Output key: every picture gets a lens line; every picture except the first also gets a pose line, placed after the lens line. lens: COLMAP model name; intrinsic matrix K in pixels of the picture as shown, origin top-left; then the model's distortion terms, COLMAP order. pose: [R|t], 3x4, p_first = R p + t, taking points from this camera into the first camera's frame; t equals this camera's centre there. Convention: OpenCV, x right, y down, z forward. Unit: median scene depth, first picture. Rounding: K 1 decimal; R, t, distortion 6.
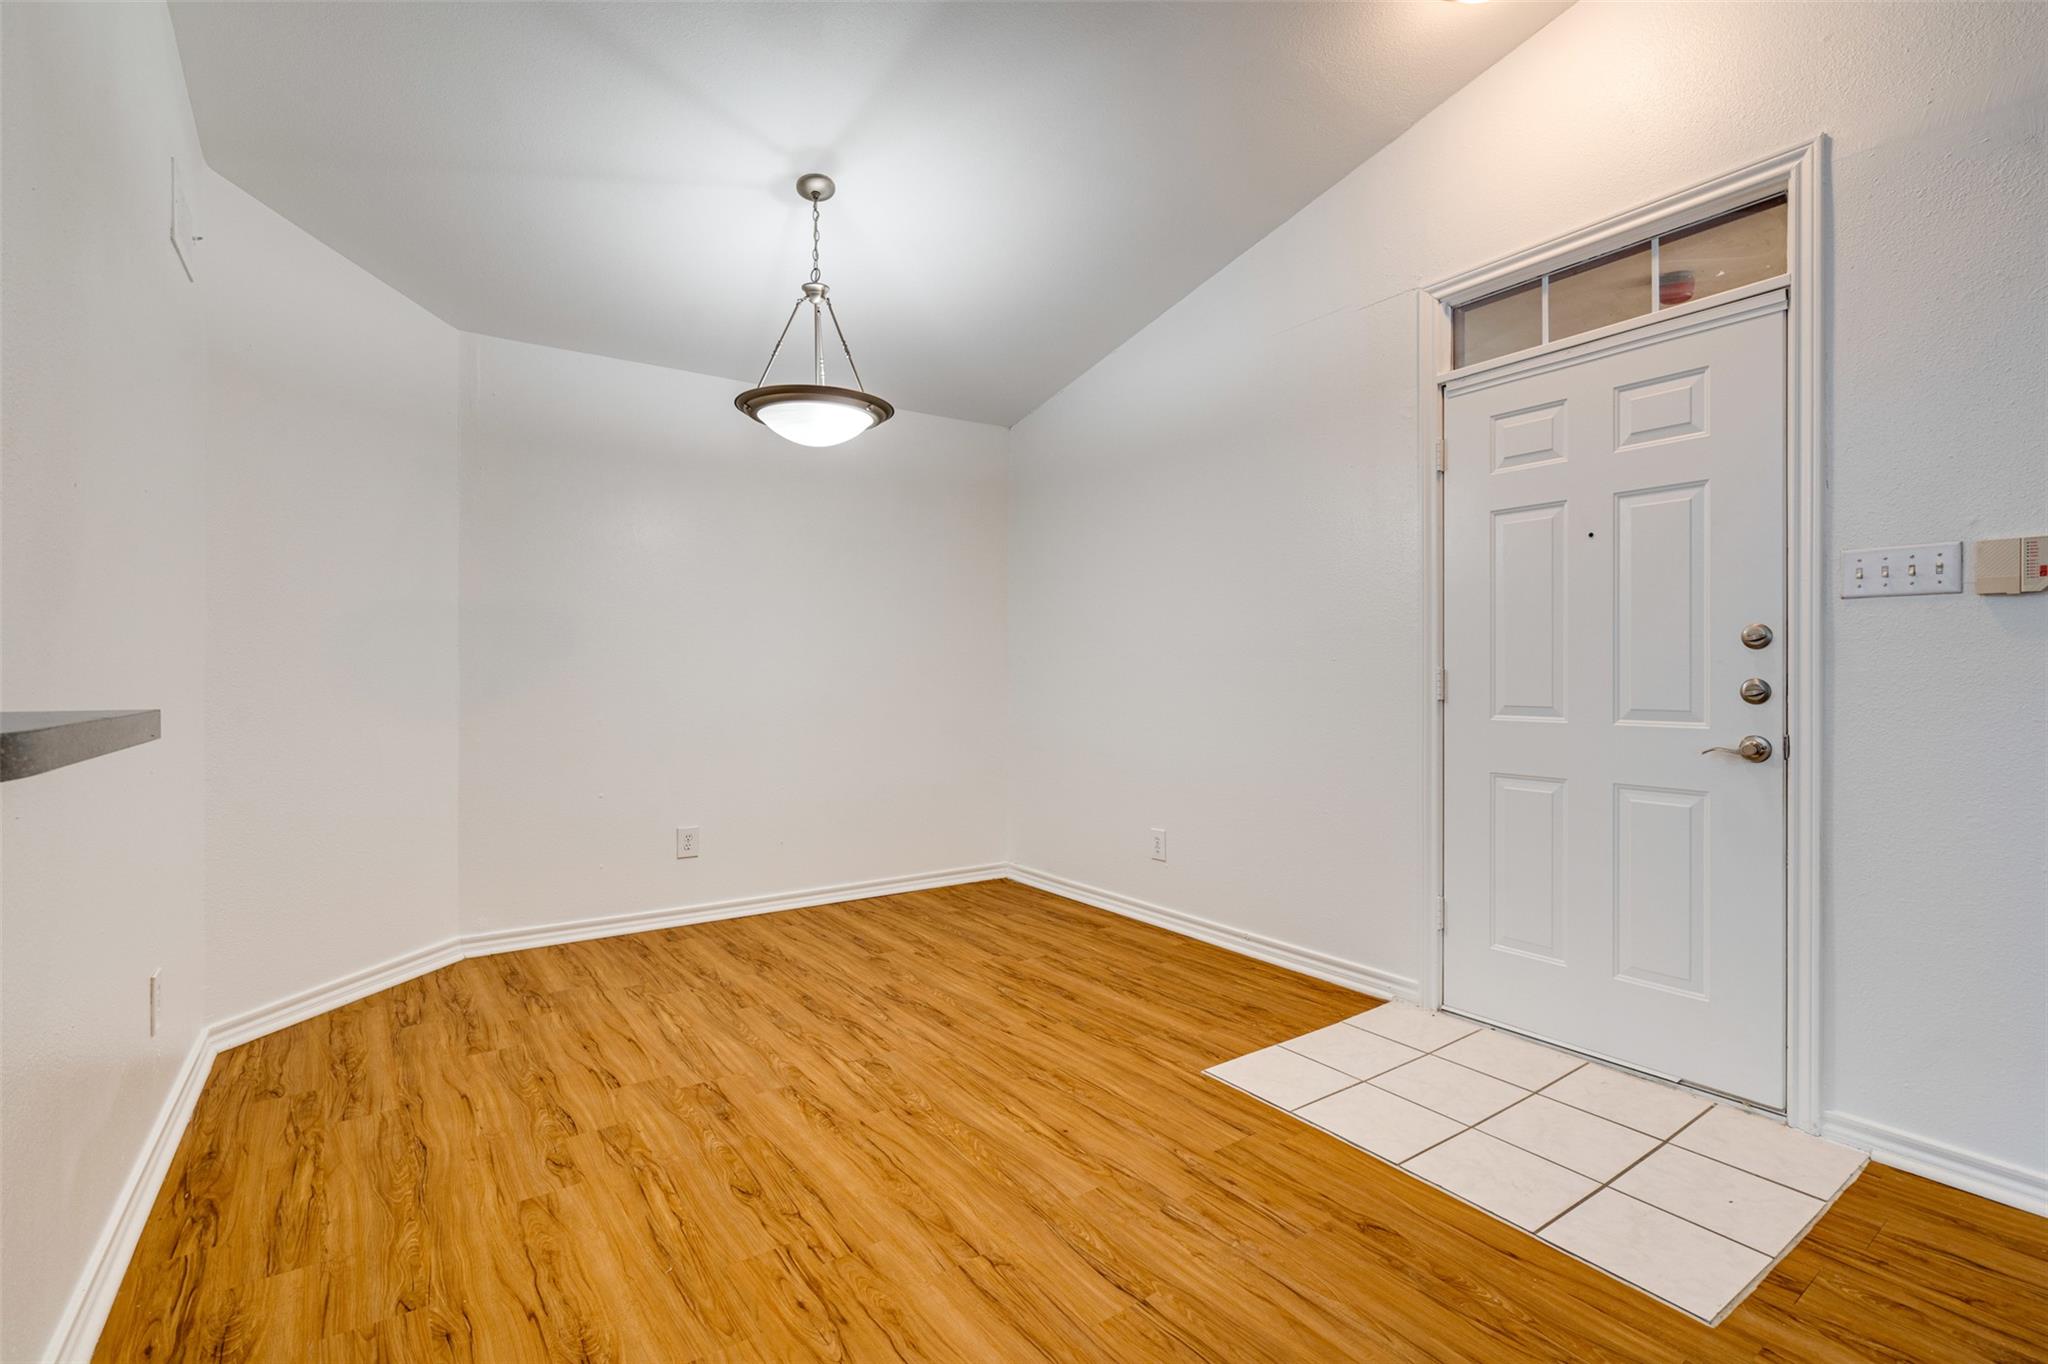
lens RADIAL K [[936.5, 0, 1026.8], [0, 936.5, 670.7], [0, 0, 1]] dist [-0.002334, 0.000027]
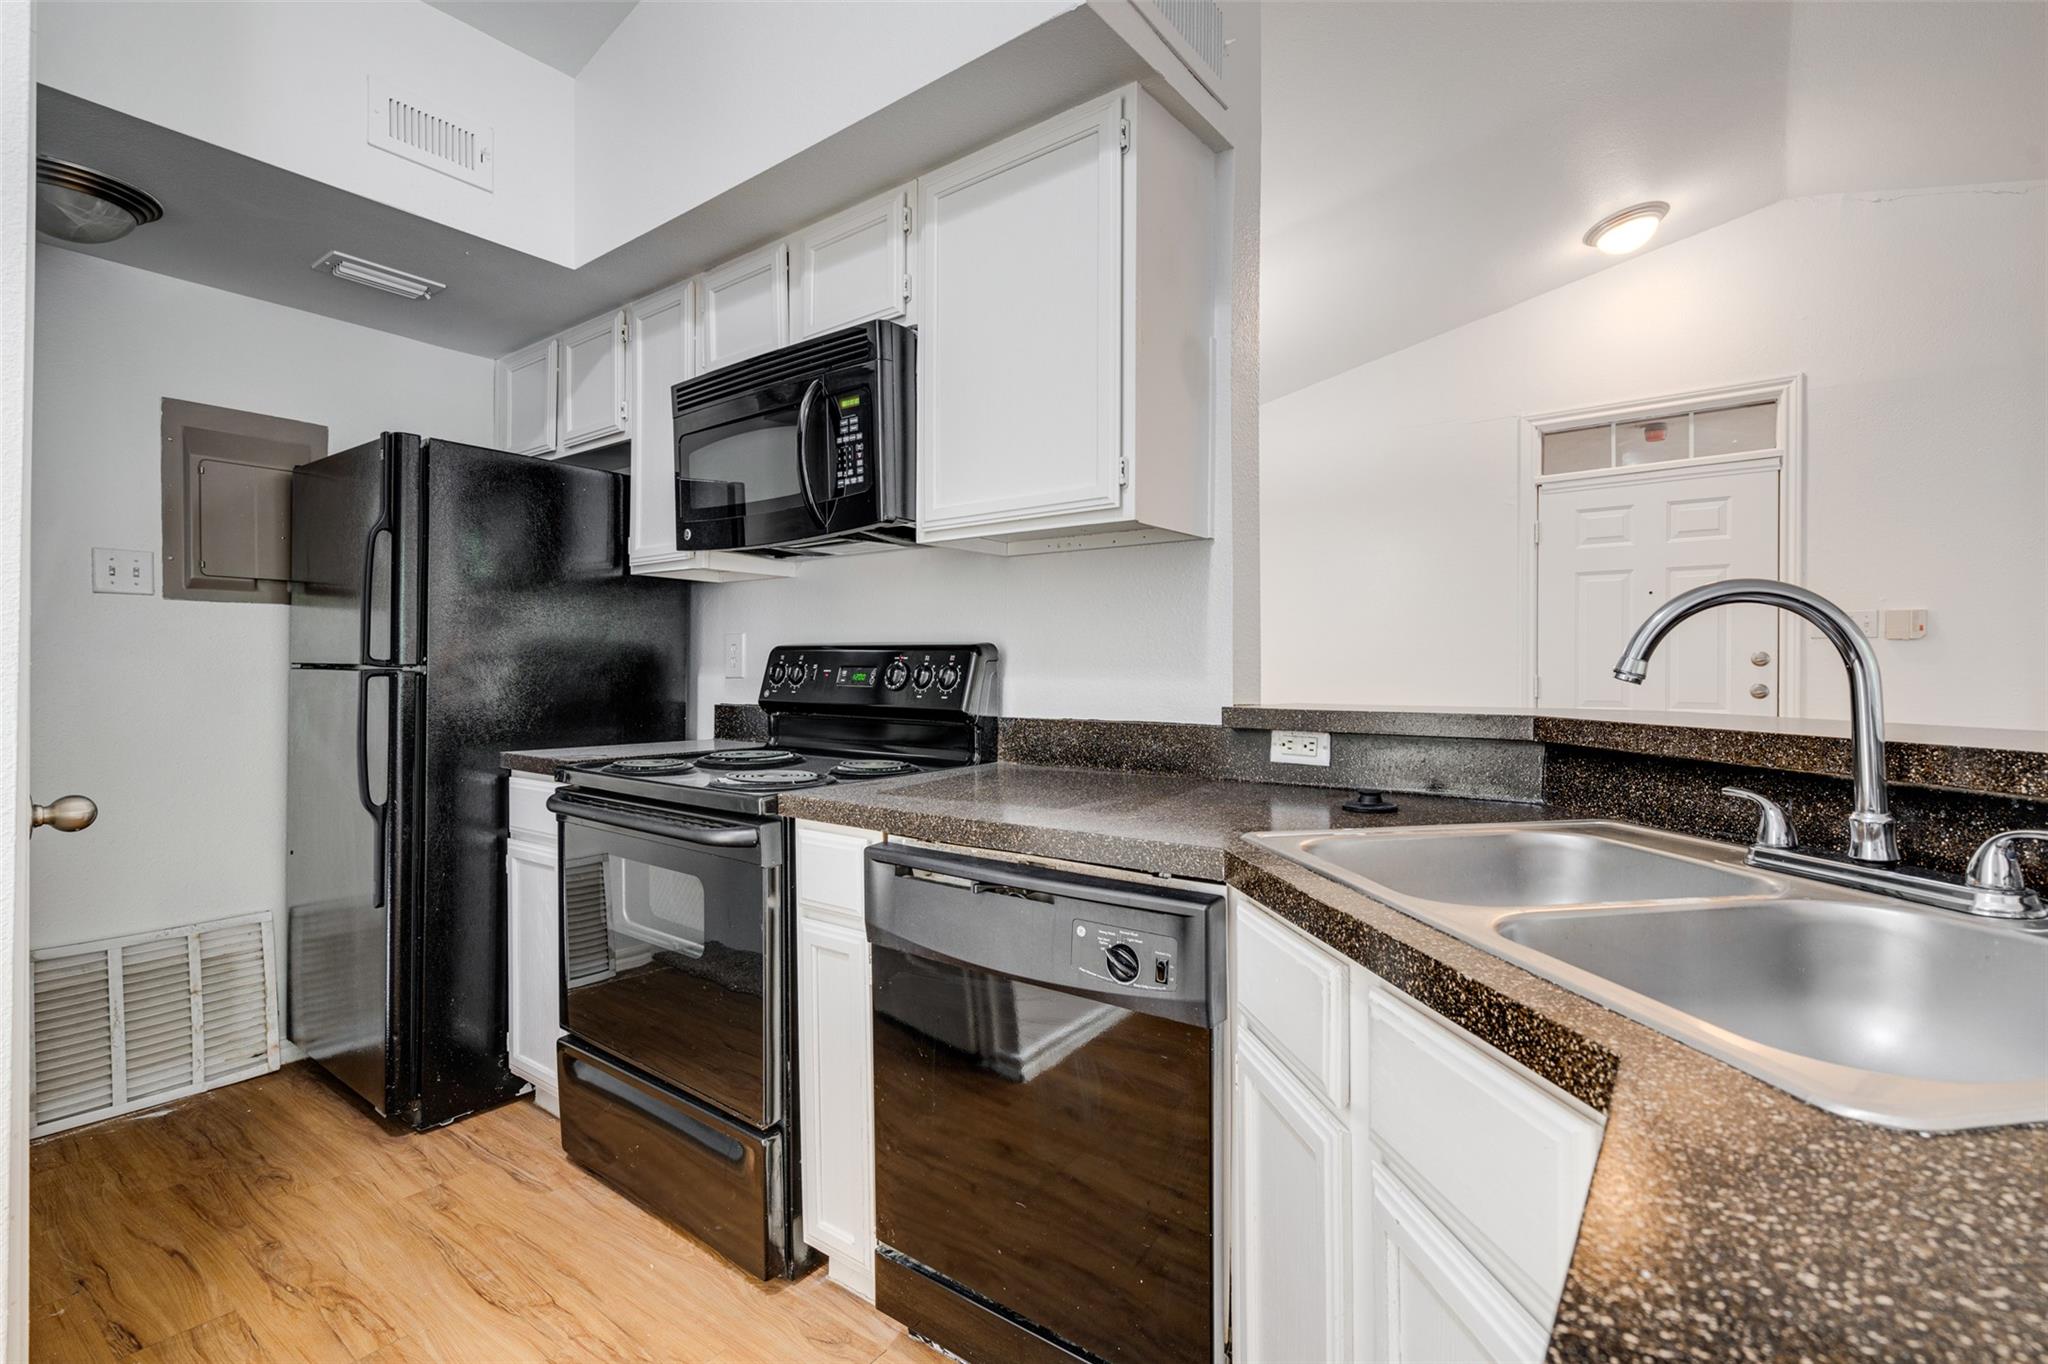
lens RADIAL K [[936.5, 0, 1026.2], [0, 936.5, 670.7], [0, 0, 1]] dist [-0.002334, 0.000027]
pose [[0.947923, 0.004503, 0.318469, -0.969920], [-0.003678, 0.999988, -0.003193, -0.005276], [-0.318479, 0.001855, 0.947928, -0.174062]]
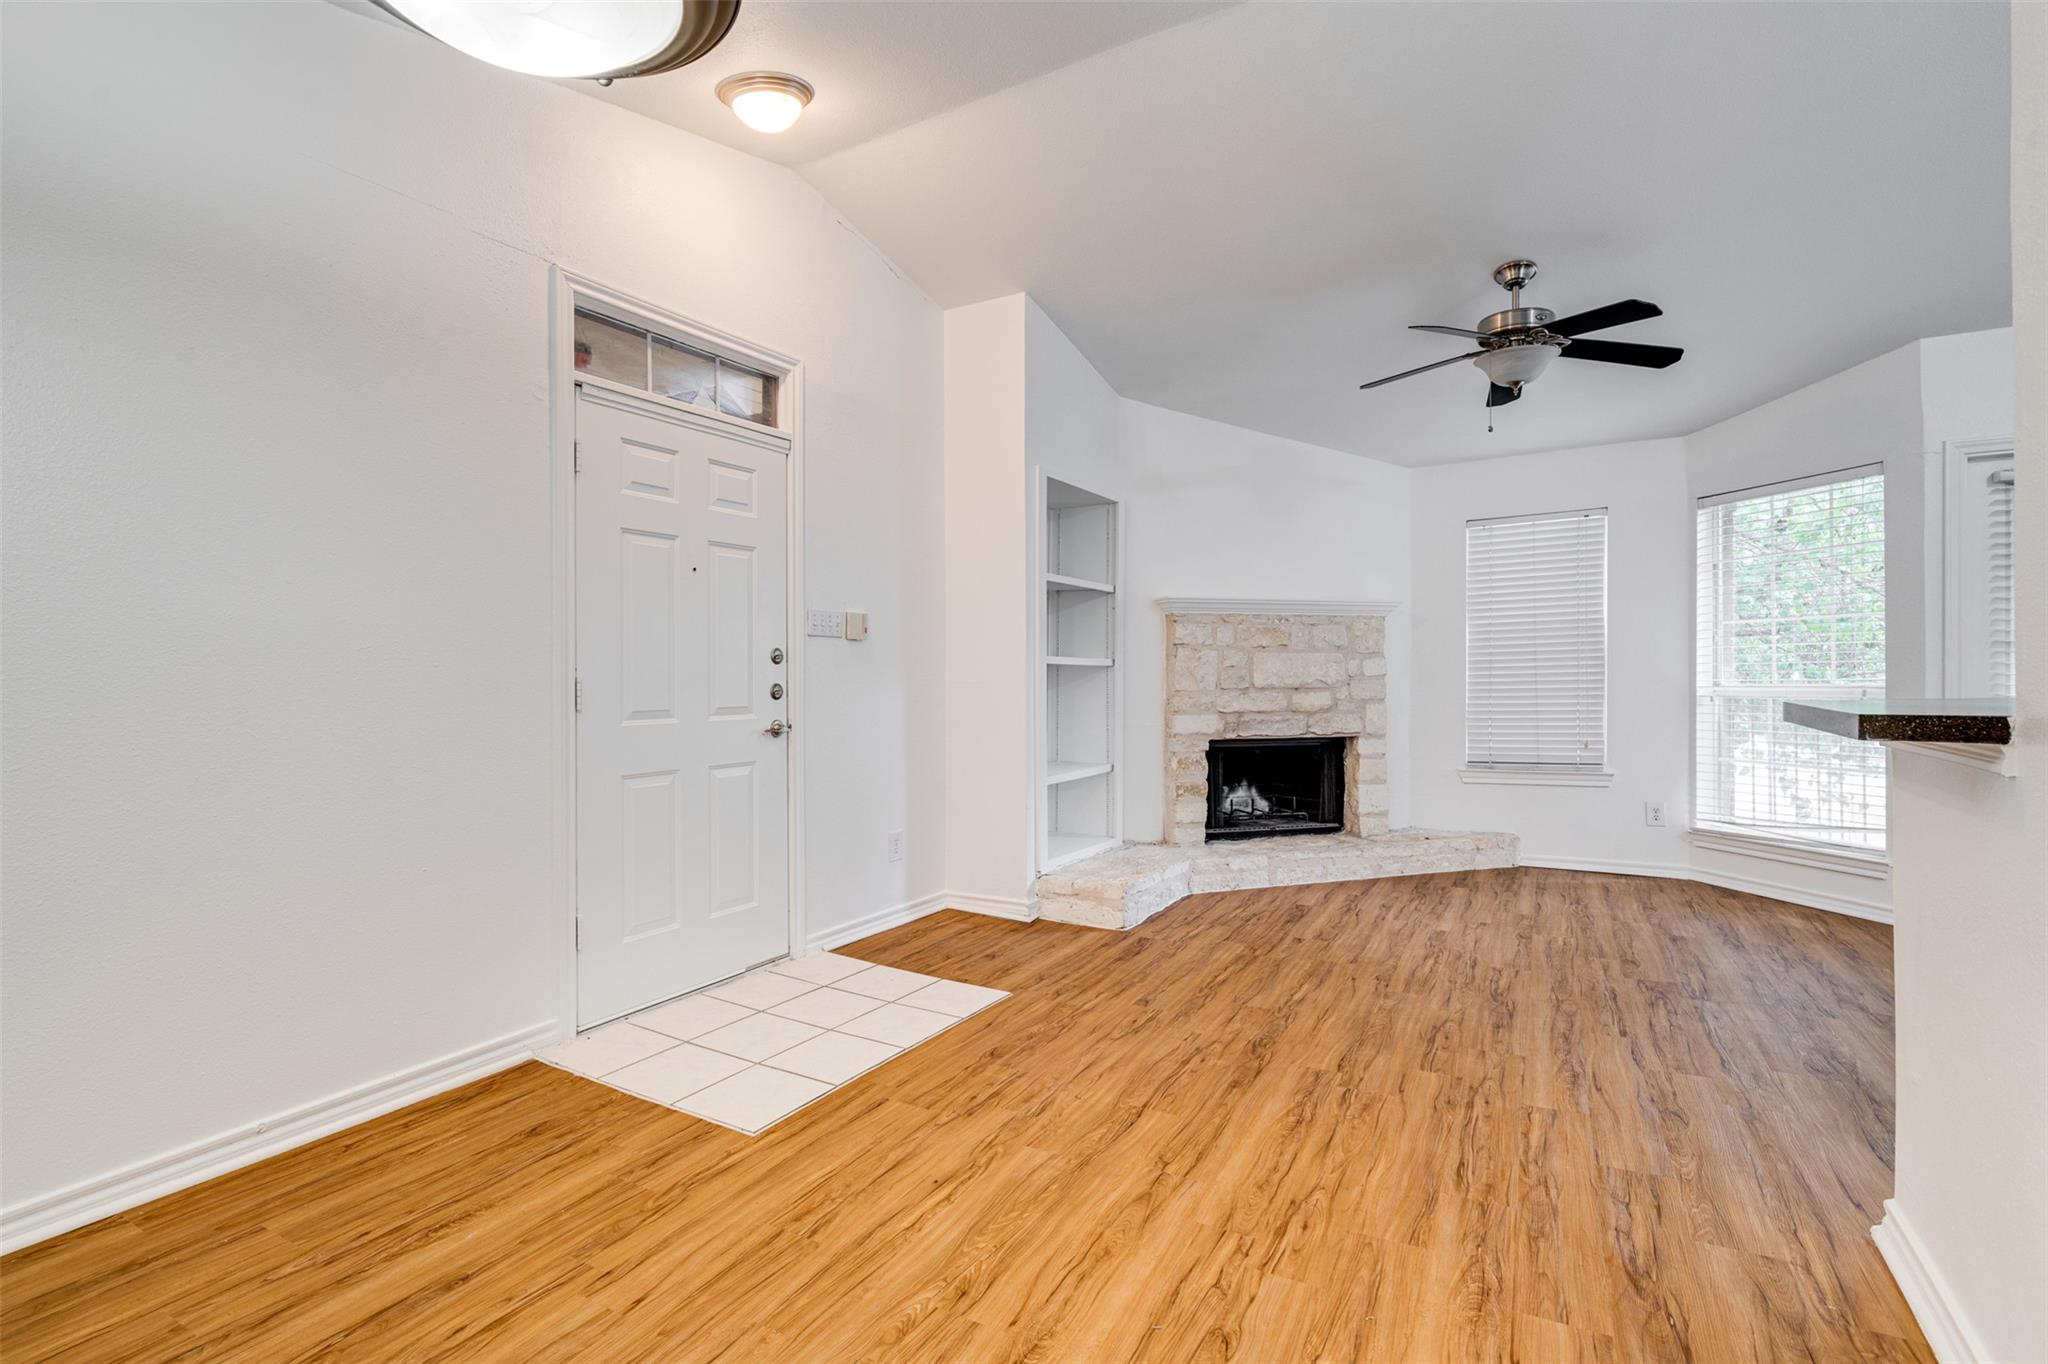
lens RADIAL K [[936.5, 0, 1051.4], [0, 936.5, 666.6], [0, 0, 1]] dist [-0.002334, 0.000027]
pose [[-0.436290, 0.010070, 0.899750, -0.775605], [0.003707, 0.999949, -0.009394, -0.002390], [-0.899799, -0.000763, -0.436305, 1.204193]]
